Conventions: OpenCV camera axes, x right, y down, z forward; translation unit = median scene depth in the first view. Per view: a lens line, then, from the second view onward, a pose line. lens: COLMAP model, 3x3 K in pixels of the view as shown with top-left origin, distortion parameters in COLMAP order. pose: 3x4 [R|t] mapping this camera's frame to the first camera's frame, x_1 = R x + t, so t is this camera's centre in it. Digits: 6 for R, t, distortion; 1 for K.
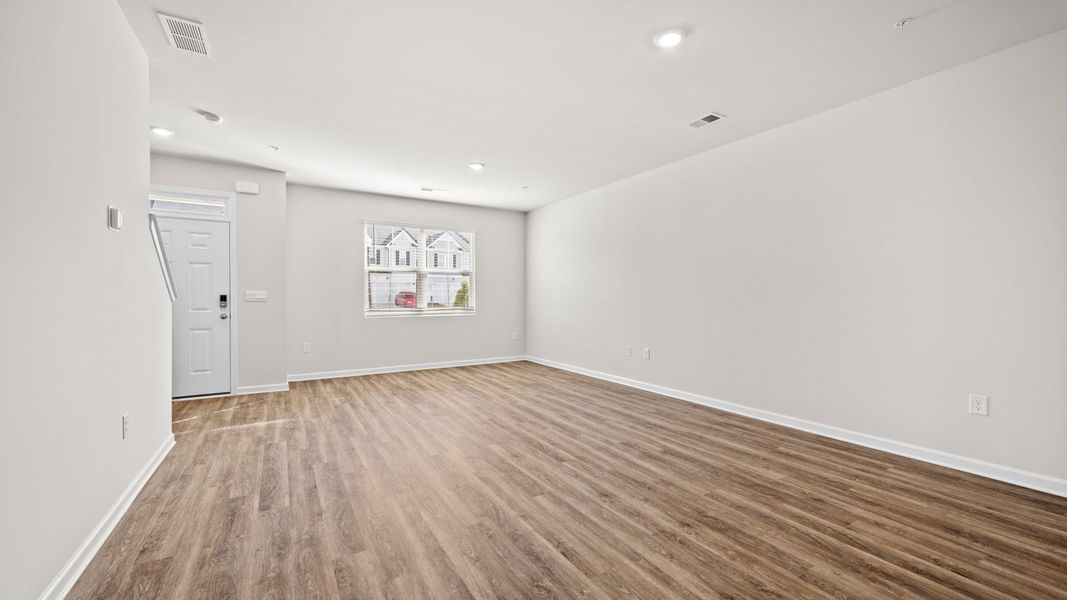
lens RADIAL K [[422.9, 0, 539.9], [0, 422.9, 296.0], [0, 0, 1]] dist [-0.006116, -0.000332]
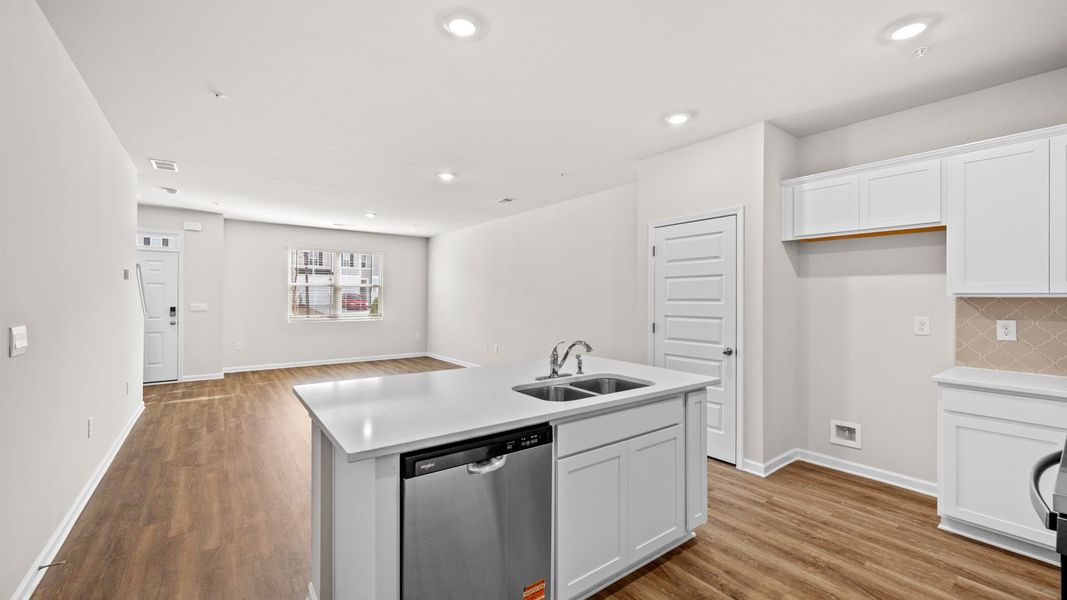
lens RADIAL K [[422.9, 0, 535.7], [0, 422.9, 294.1], [0, 0, 1]] dist [-0.006116, -0.000332]
pose [[0.994964, 0.006055, 0.100054, 0.394211], [-0.005354, 0.999959, -0.007272, -0.059484], [-0.100094, 0.006700, 0.994955, -0.671480]]
